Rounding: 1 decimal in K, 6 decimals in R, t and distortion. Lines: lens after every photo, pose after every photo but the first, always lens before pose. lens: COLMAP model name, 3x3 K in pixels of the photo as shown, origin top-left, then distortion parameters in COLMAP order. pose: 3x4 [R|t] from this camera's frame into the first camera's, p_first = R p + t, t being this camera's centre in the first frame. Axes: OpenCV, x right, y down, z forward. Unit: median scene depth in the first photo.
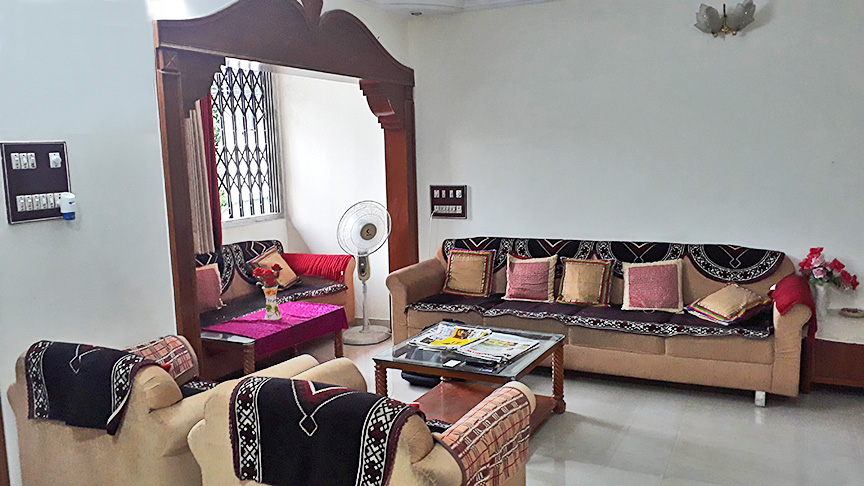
lens RADIAL K [[676.2, 0, 432.5], [0, 676.2, 237.1], [0, 0, 1]] dist [0.063178, -0.095710]
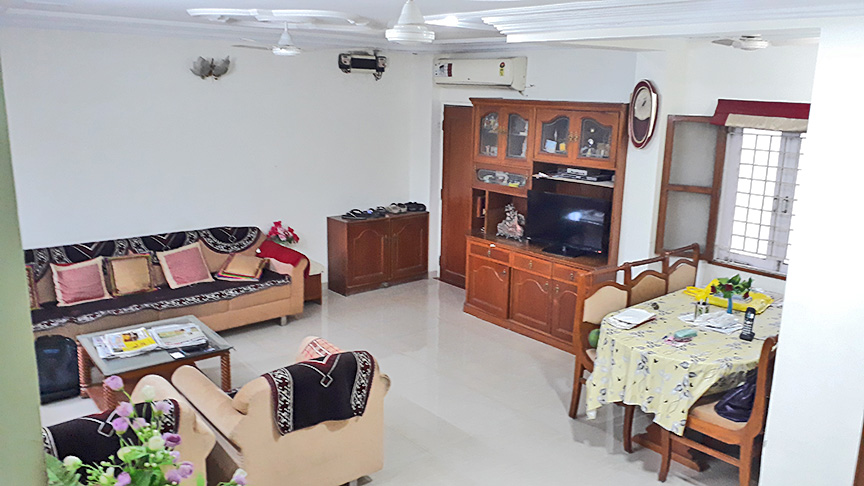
lens RADIAL K [[676.2, 0, 439.2], [0, 676.2, 242.4], [0, 0, 1]] dist [0.063178, -0.095710]
pose [[0.401595, -0.169671, 0.899963, -0.682960], [0.083100, 0.985386, 0.148694, -0.133080], [-0.912039, 0.015072, 0.409826, 0.010453]]
